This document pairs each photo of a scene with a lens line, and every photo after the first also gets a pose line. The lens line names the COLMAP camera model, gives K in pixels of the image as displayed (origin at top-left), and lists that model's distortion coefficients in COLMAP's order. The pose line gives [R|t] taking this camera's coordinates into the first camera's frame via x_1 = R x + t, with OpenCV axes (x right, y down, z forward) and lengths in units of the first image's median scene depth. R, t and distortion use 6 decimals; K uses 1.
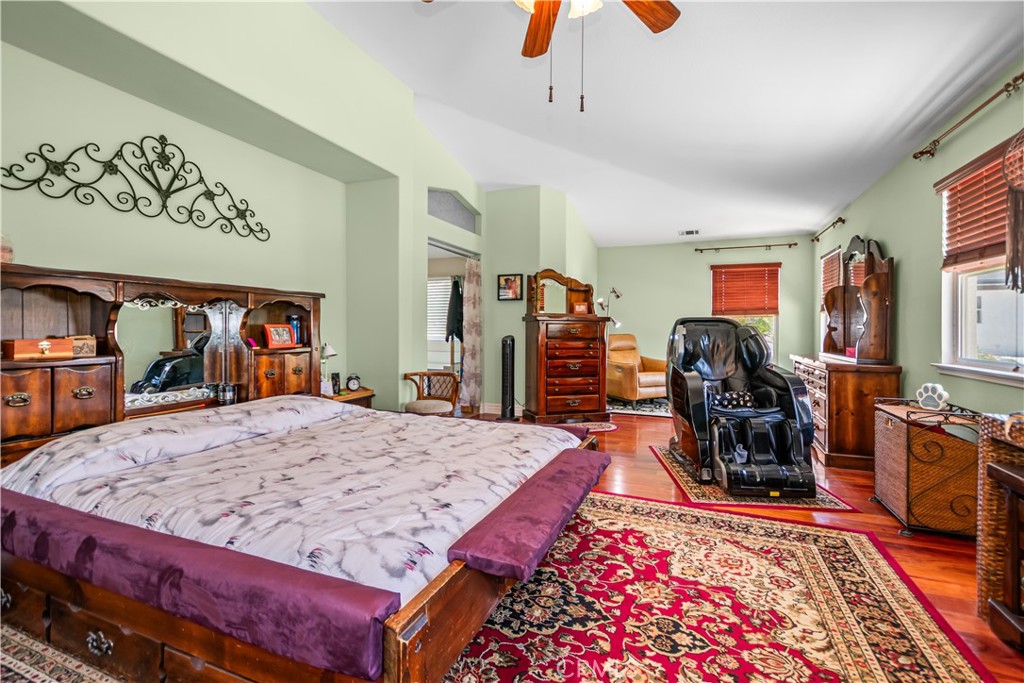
lens RADIAL K [[451.9, 0, 514.3], [0, 451.9, 329.6], [0, 0, 1]] dist [0.023055, -0.007187]
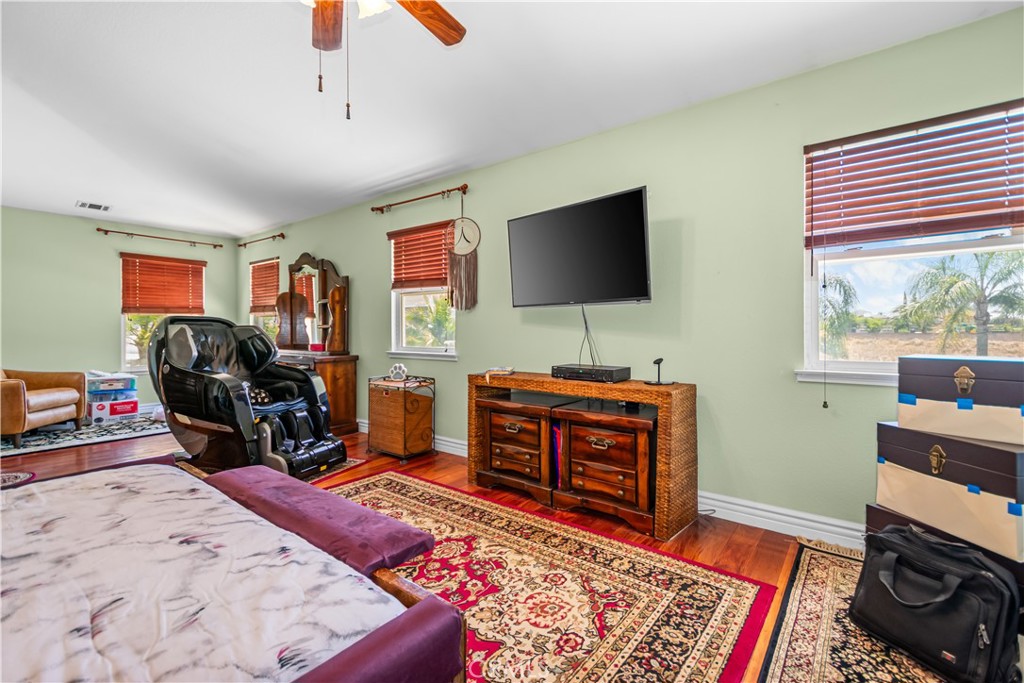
lens RADIAL K [[446.6, 0, 517.1], [0, 446.6, 329.9], [0, 0, 1]] dist [0.021685, -0.007474]
pose [[0.270291, -0.004442, 0.962768, -0.381860], [0.003301, 0.999988, 0.003688, -0.001134], [-0.962773, 0.002181, 0.270303, 0.183780]]
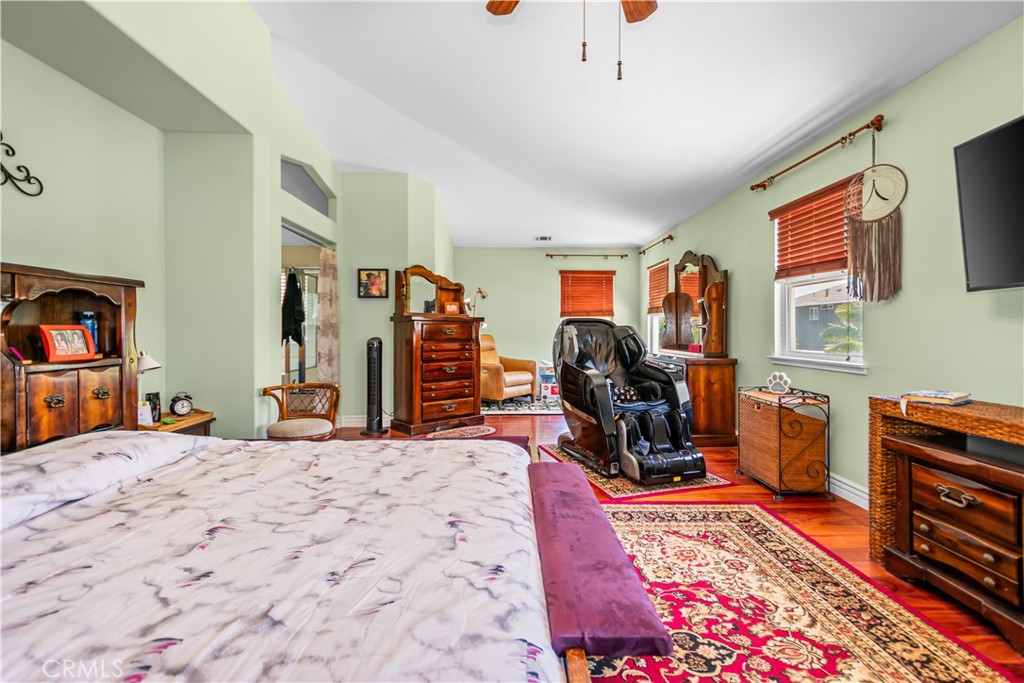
lens RADIAL K [[446.6, 0, 517.1], [0, 446.6, 329.9], [0, 0, 1]] dist [0.021685, -0.007474]
pose [[0.916825, -0.005028, 0.399257, -0.195224], [0.005466, 0.999985, 0.000042, -0.001001], [-0.399251, 0.002143, 0.916839, 0.150031]]
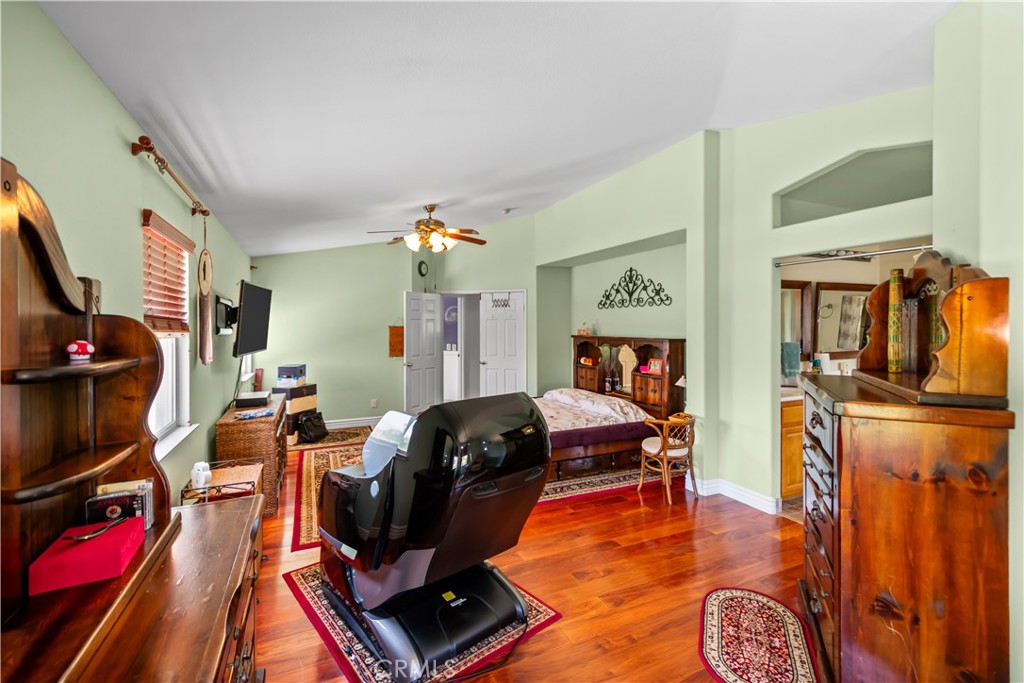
lens RADIAL K [[446.6, 0, 517.1], [0, 446.6, 329.9], [0, 0, 1]] dist [0.021685, -0.007474]
pose [[-0.679696, 0.003019, -0.733487, 1.019506], [-0.006069, 0.999934, 0.009739, -0.134757], [0.733468, 0.011071, -0.679633, 1.833727]]
